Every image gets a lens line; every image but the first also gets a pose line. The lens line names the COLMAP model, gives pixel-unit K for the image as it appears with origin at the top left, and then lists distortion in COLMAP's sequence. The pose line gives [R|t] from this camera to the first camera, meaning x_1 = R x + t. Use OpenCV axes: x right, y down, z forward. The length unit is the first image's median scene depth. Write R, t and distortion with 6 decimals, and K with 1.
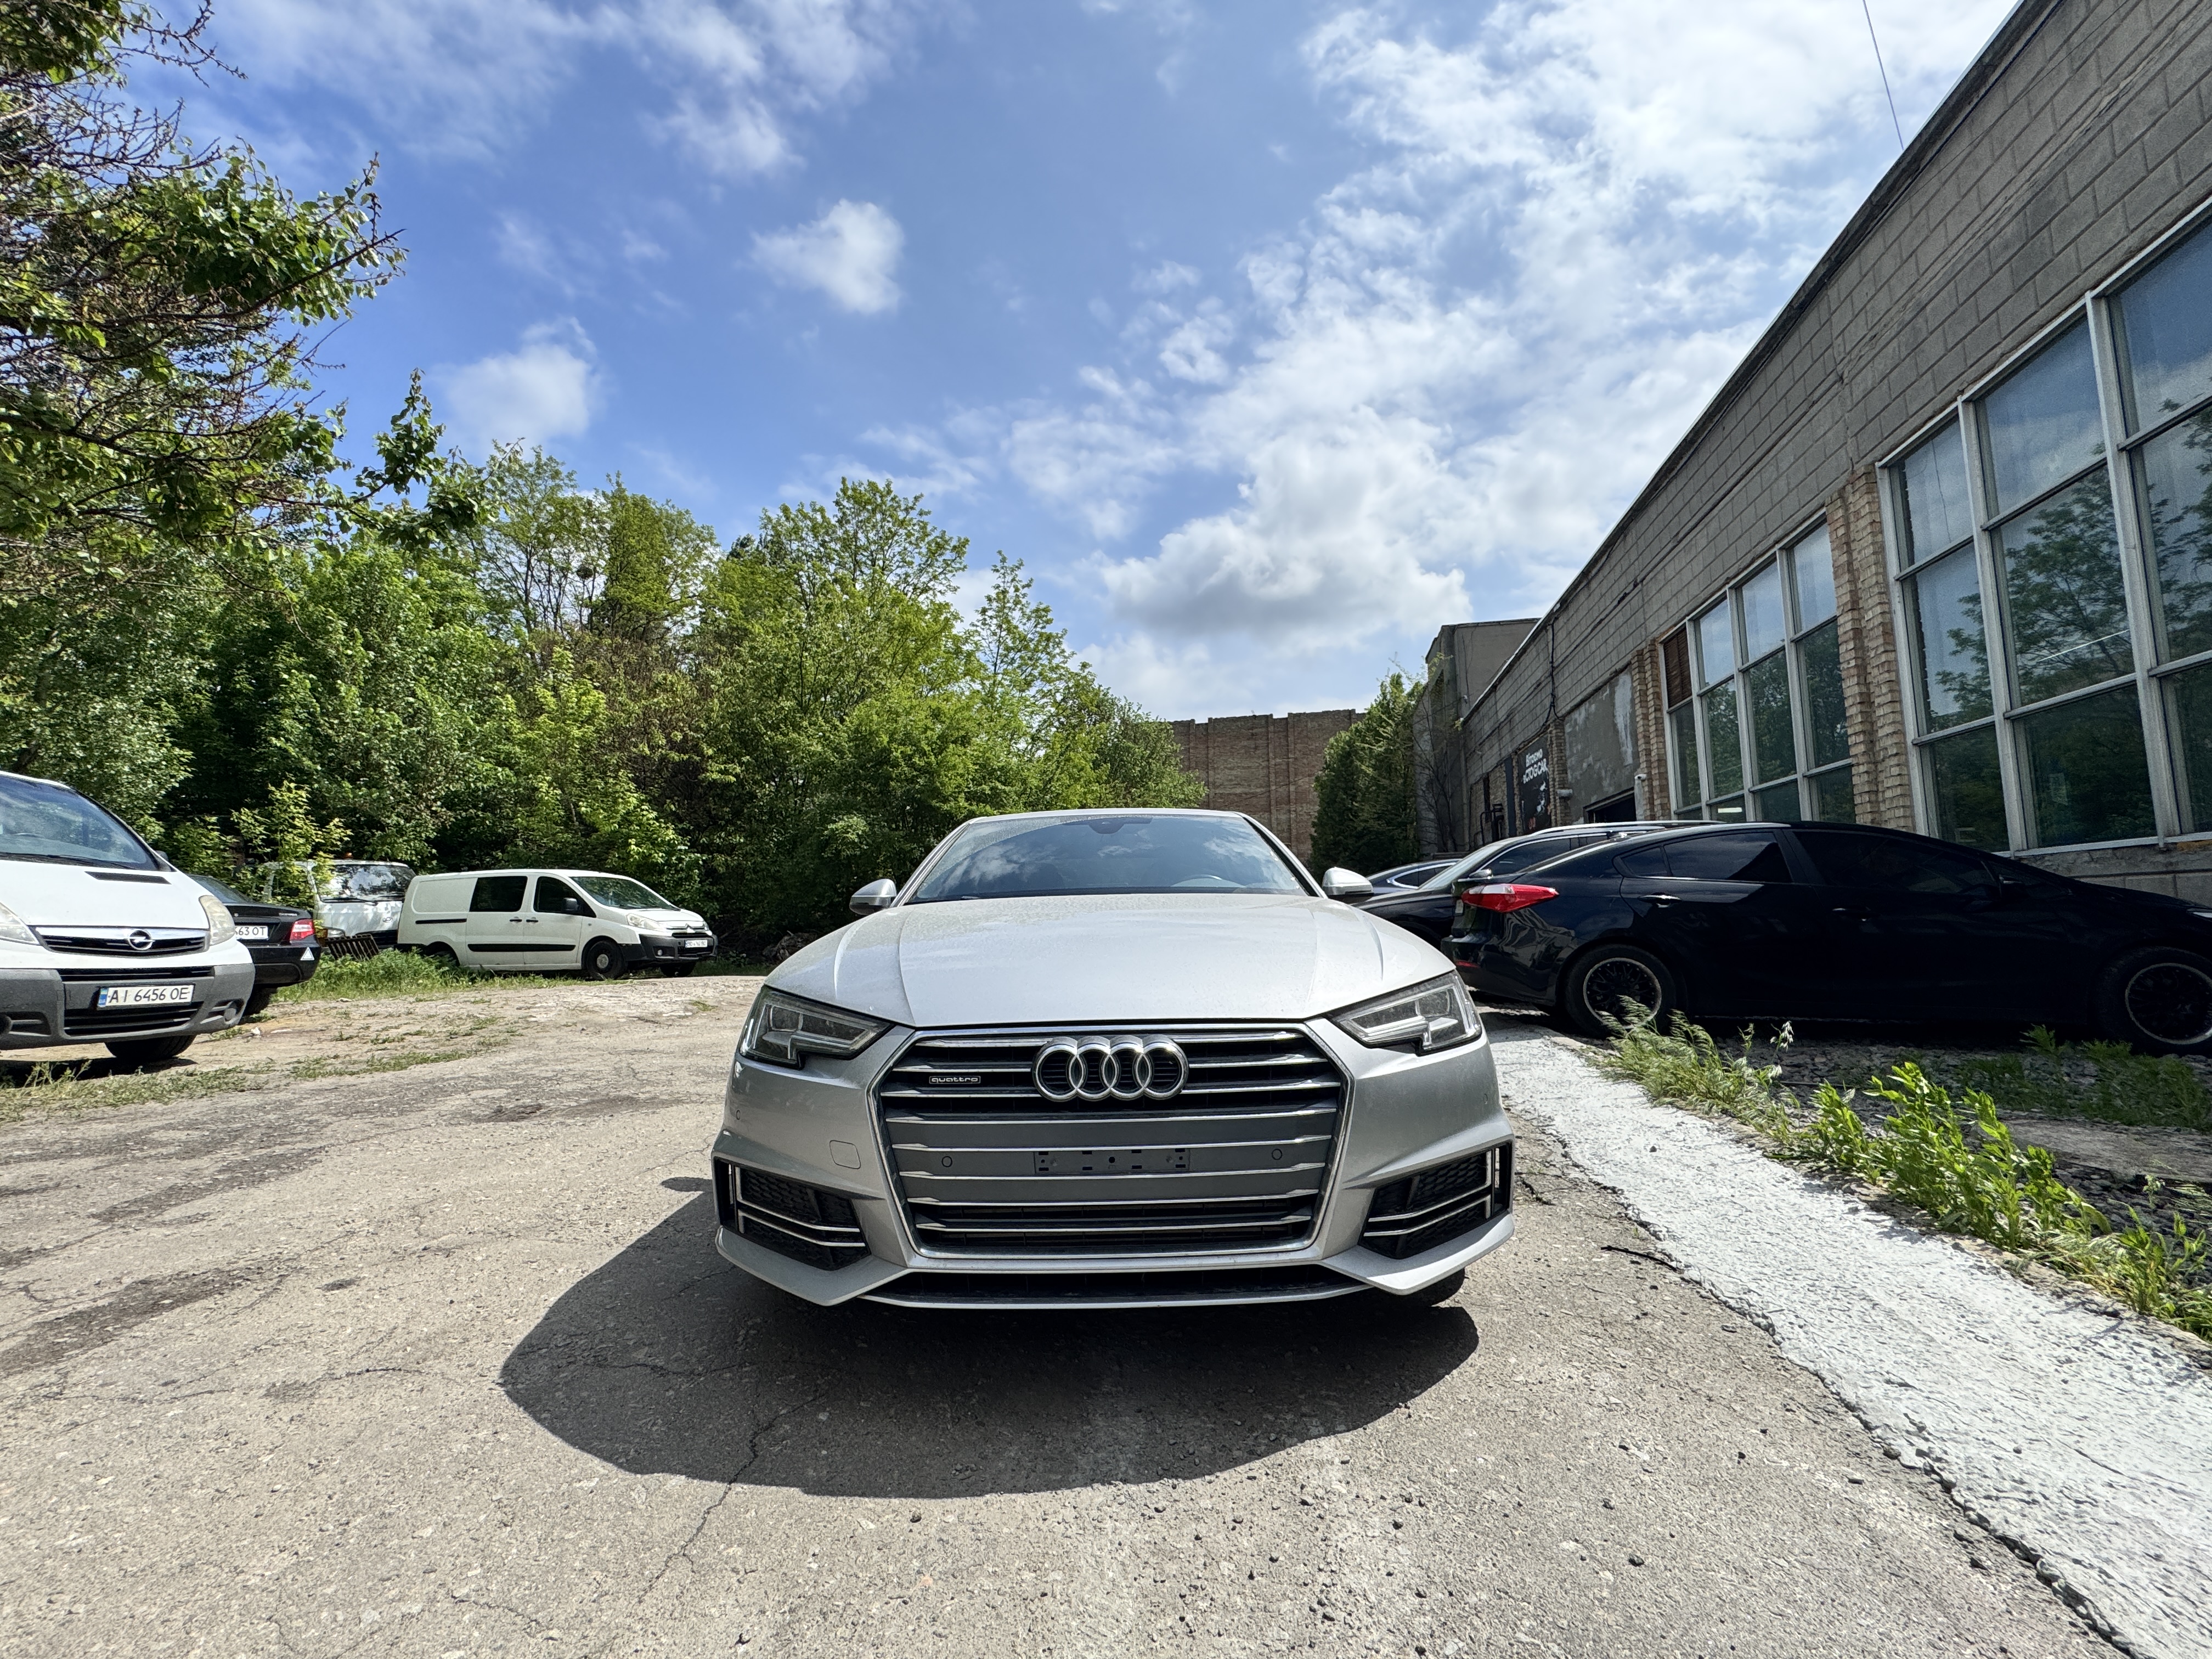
lens RADIAL K [[883.5, 0, 1107.0], [0, 883.5, 827.4], [0, 0, 1]] dist [-0.003338, -0.000023]
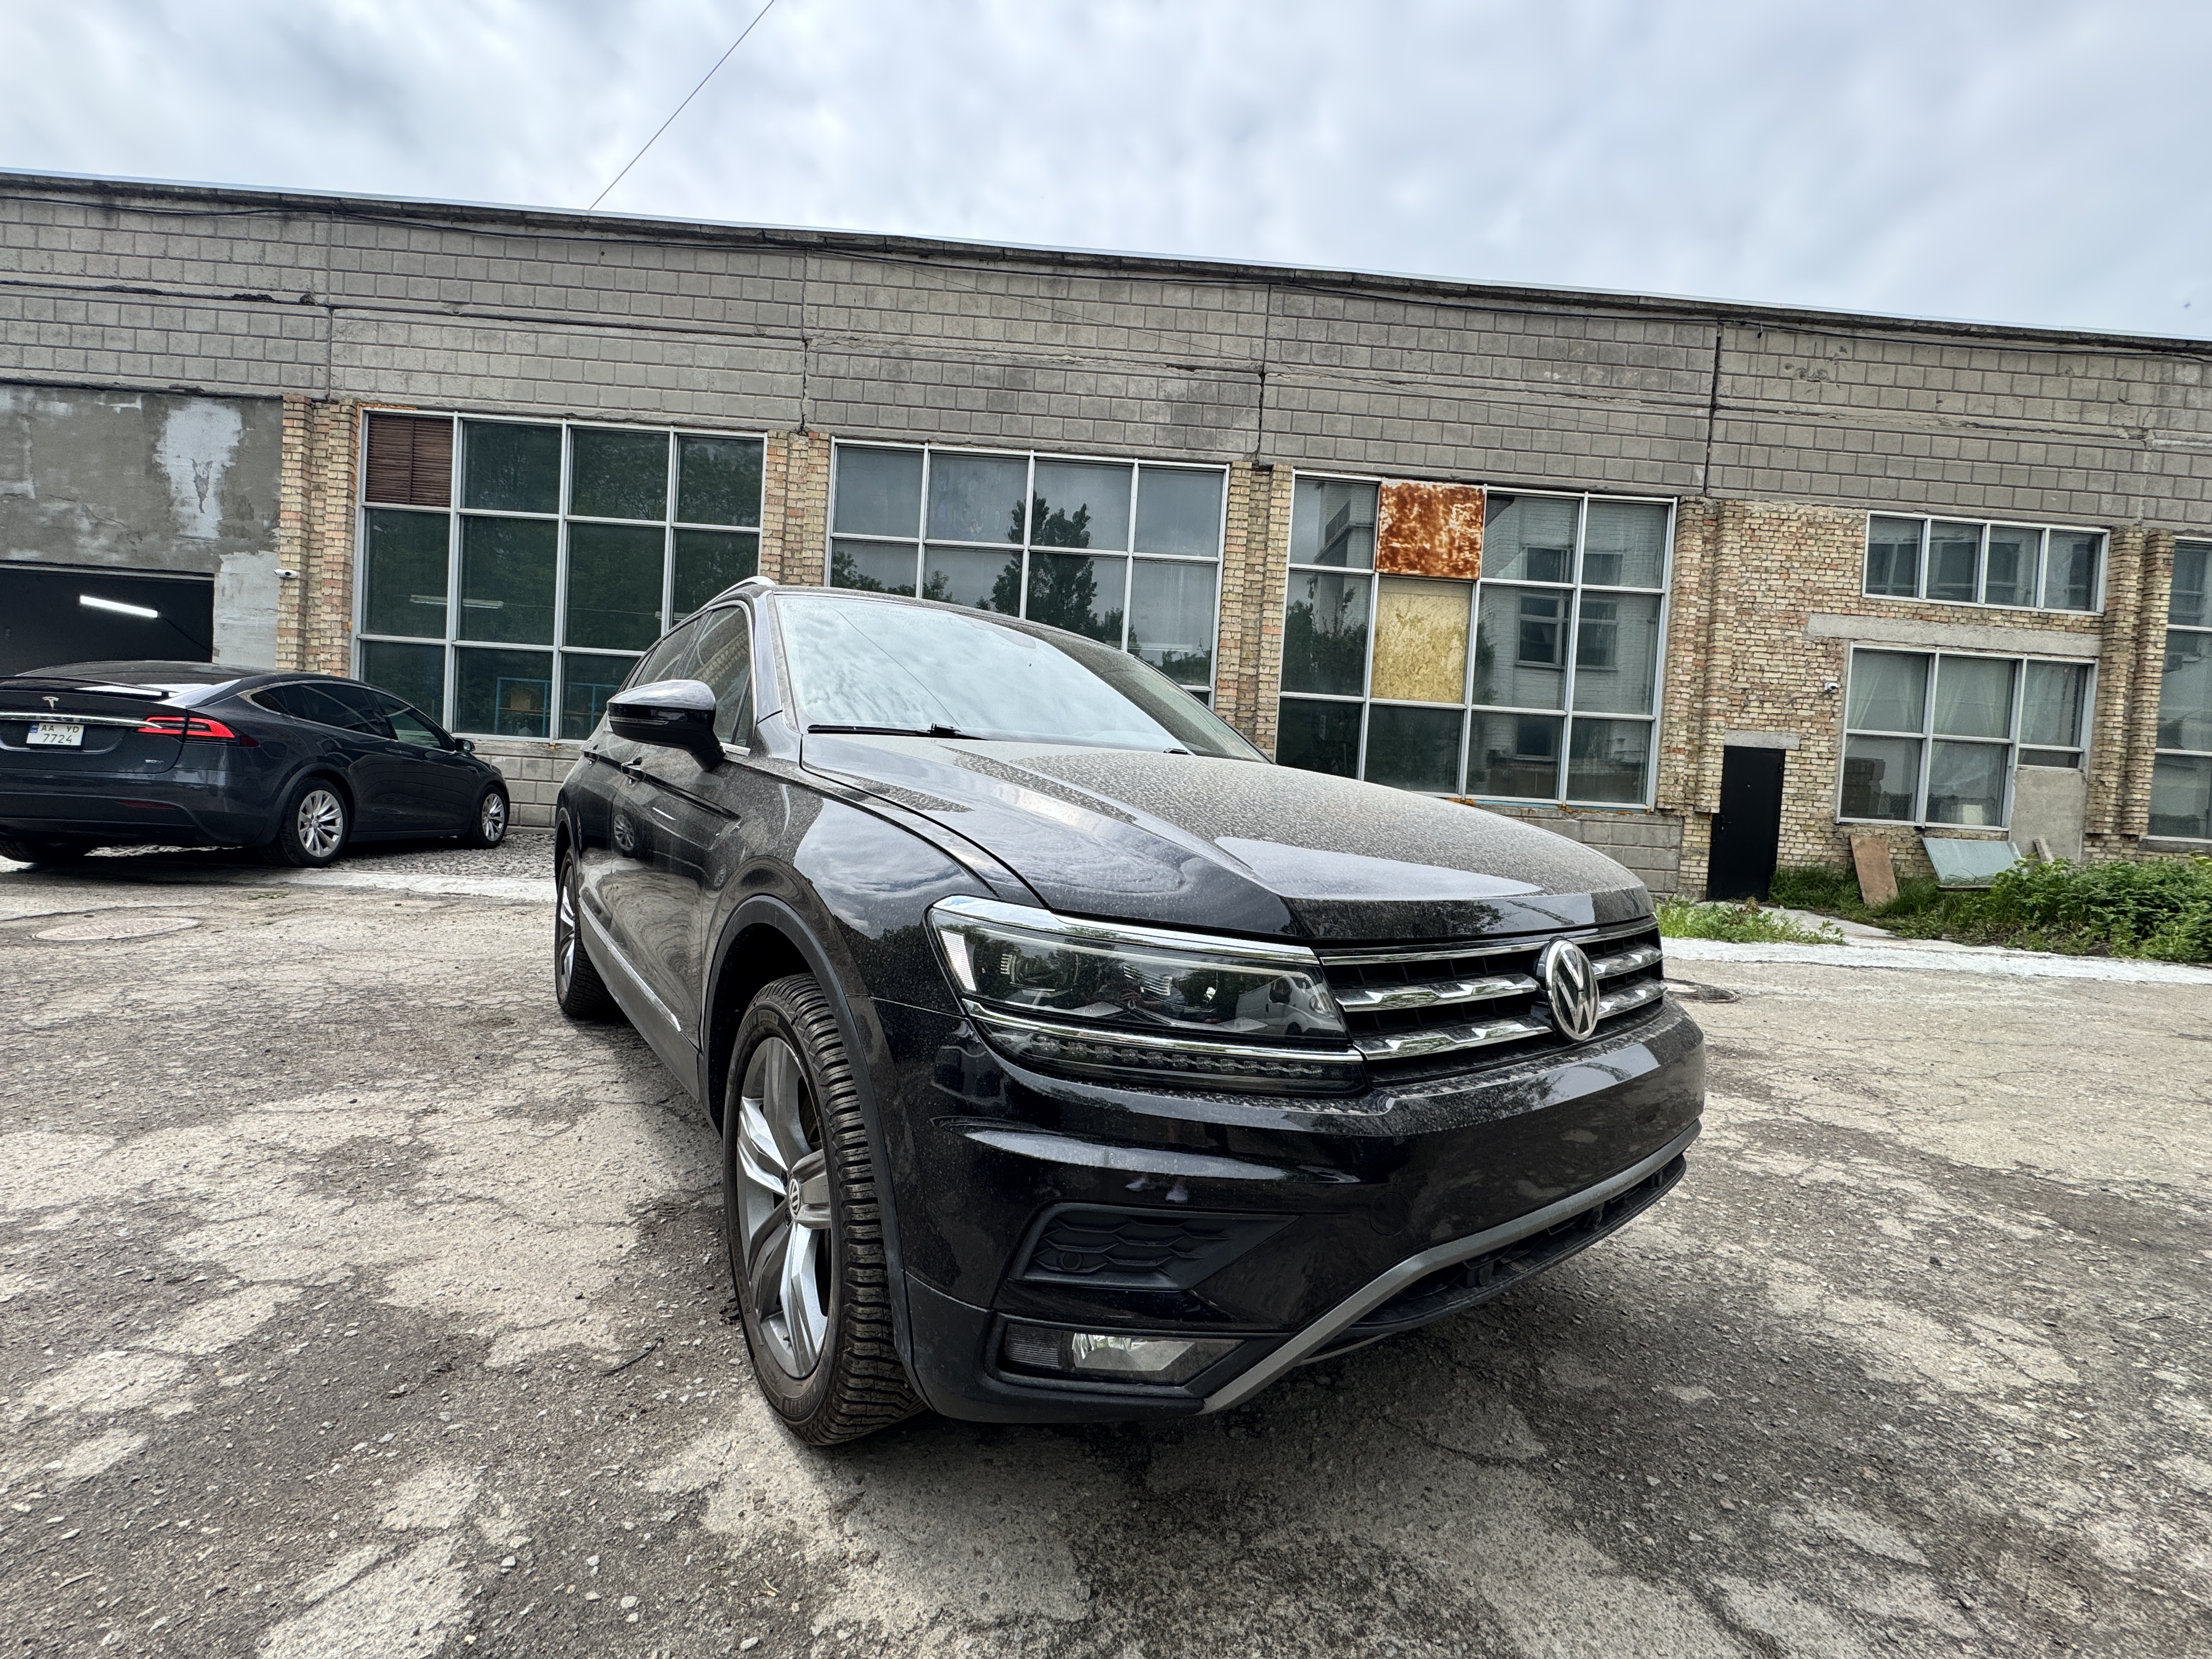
lens RADIAL K [[883.5, 0, 1104.5], [0, 883.5, 828.0], [0, 0, 1]] dist [-0.003338, -0.000023]
pose [[-0.251411, -0.032186, 0.967345, -0.272682], [-0.156621, 0.987628, -0.007845, 0.050685], [-0.955124, -0.153479, -0.253341, 0.520824]]
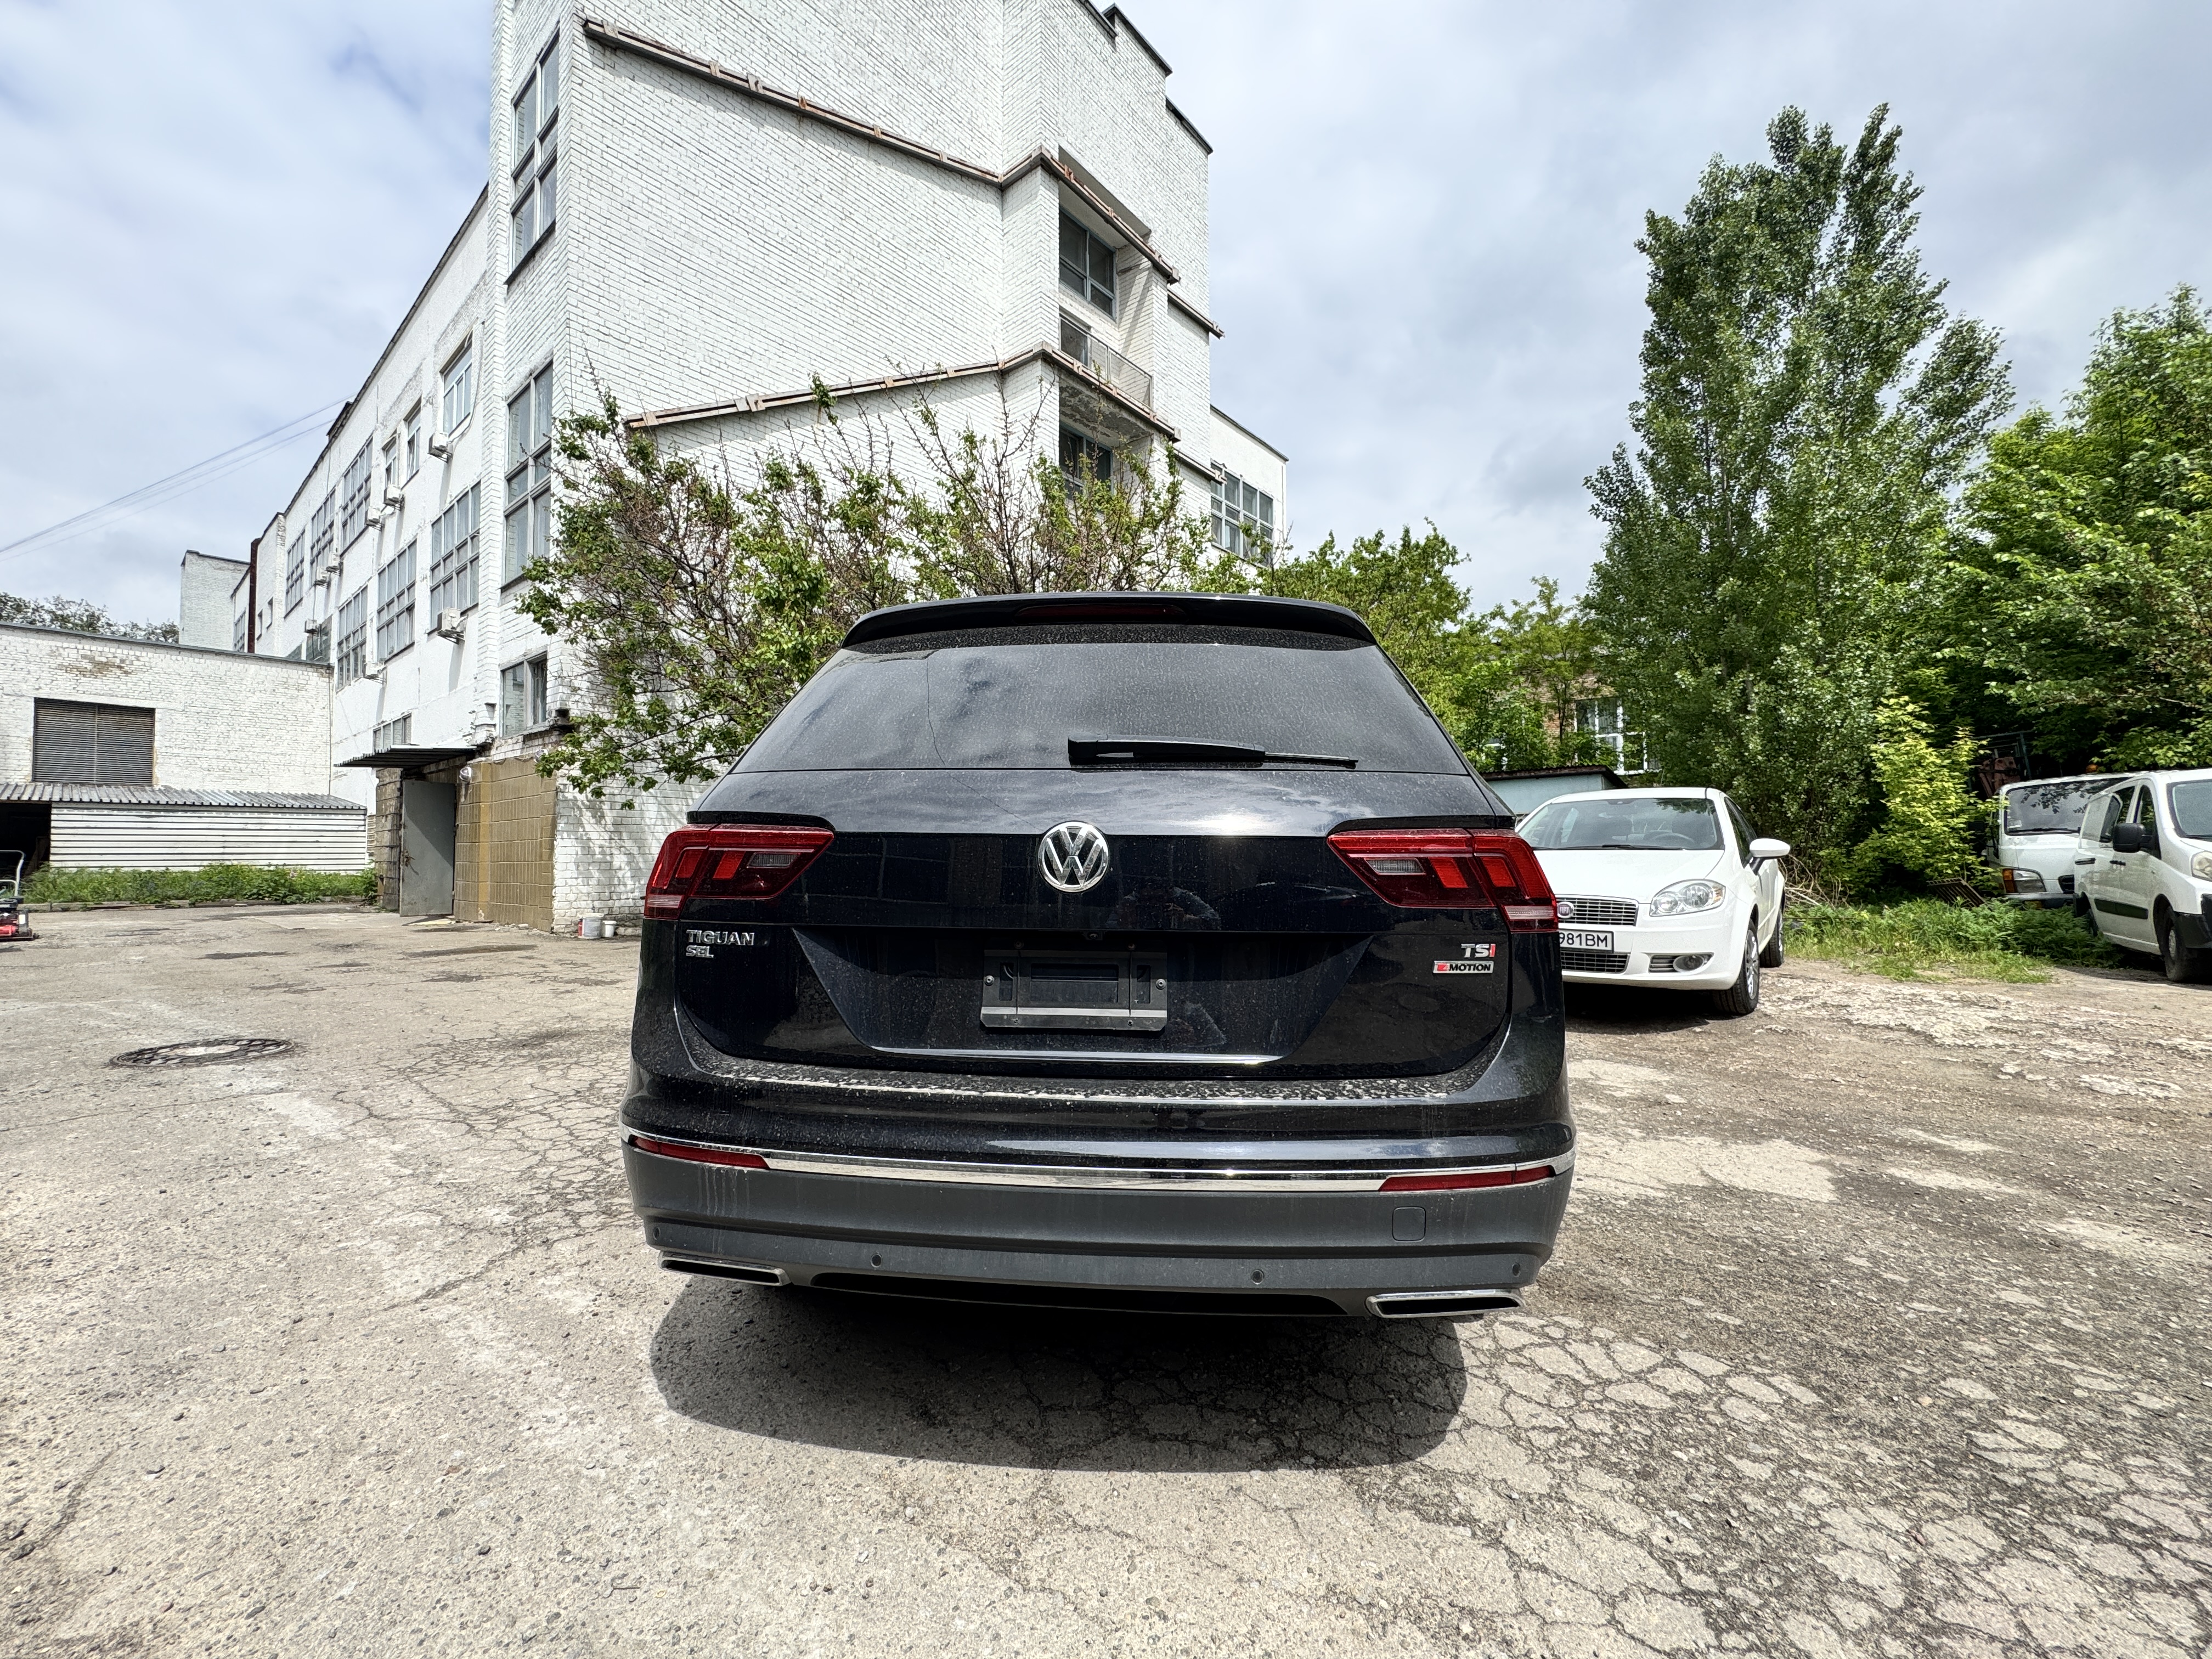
lens RADIAL K [[883.5, 0, 1106.3], [0, 883.5, 827.8], [0, 0, 1]] dist [-0.003338, -0.000023]
pose [[-0.457201, -0.020129, -0.889136, 0.155778], [0.100728, 0.992139, -0.074256, 0.053533], [0.883641, -0.123510, -0.451579, 0.616474]]
